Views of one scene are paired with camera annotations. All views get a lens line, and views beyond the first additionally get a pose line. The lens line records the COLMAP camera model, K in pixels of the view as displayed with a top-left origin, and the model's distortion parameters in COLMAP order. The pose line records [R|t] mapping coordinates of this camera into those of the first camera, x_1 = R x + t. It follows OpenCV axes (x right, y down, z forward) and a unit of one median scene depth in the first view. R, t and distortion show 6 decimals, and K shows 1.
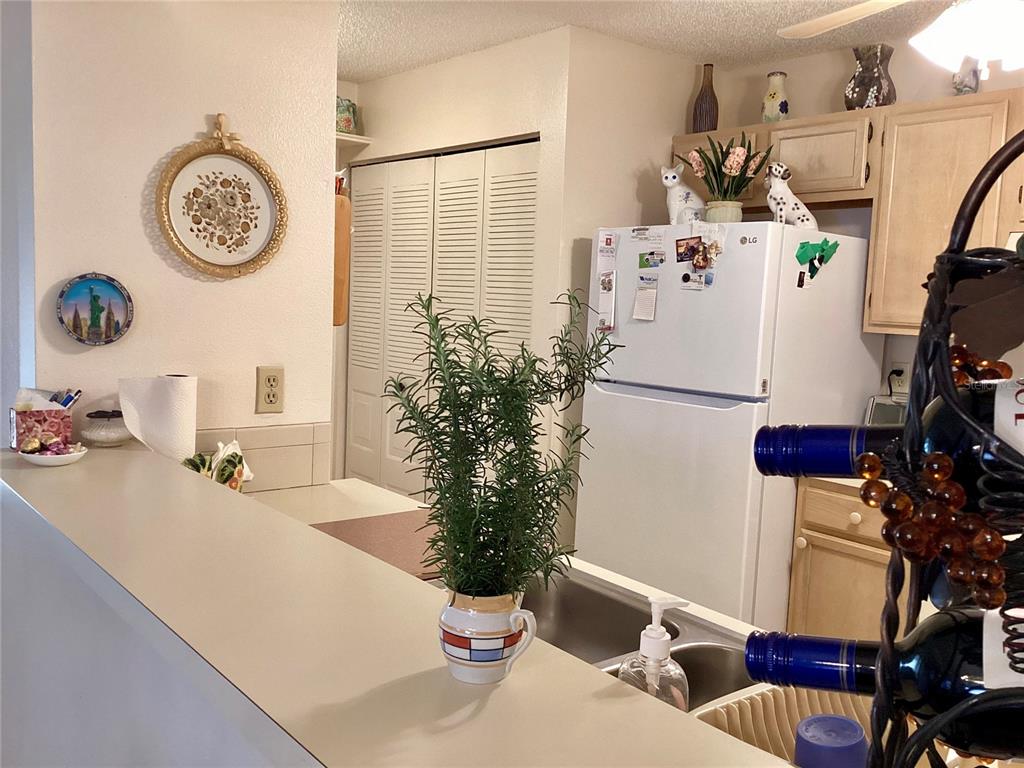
lens RADIAL K [[920.3, 0, 506.2], [0, 920.3, 383.6], [0, 0, 1]] dist [0.068409, -0.123934]
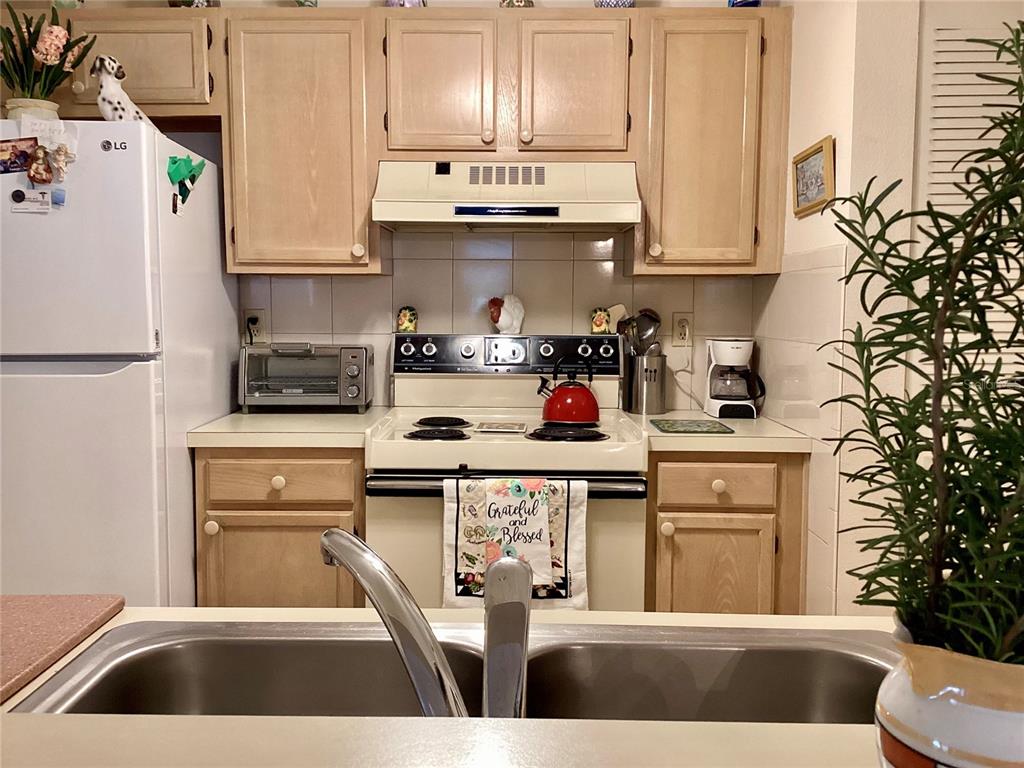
lens RADIAL K [[920.3, 0, 507.9], [0, 920.3, 386.6], [0, 0, 1]] dist [0.068409, -0.123934]
pose [[0.636571, -0.112890, 0.762911, -0.123319], [0.099808, 0.992969, 0.063653, 0.021509], [-0.764732, 0.035625, 0.643363, 0.263696]]
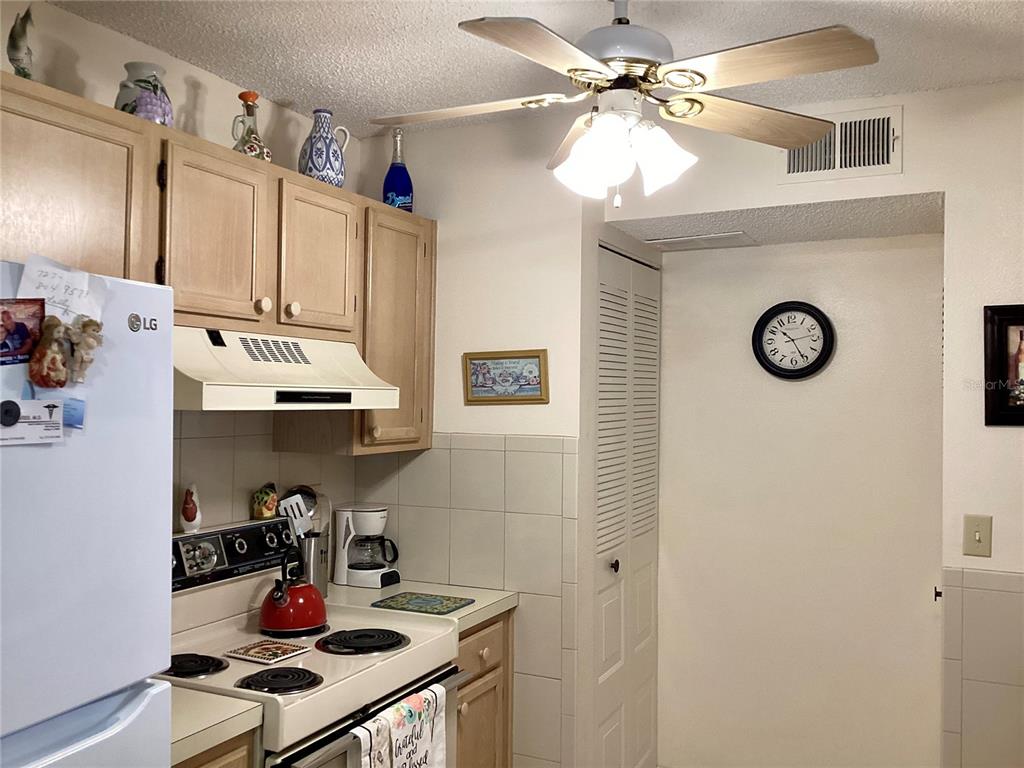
lens RADIAL K [[920.3, 0, 515.1], [0, 920.3, 383.1], [0, 0, 1]] dist [0.068409, -0.123934]
pose [[-0.415998, -0.037956, 0.908573, -0.198743], [0.057190, 0.996059, 0.067796, -0.137907], [-0.907565, 0.080164, -0.412188, 0.965643]]
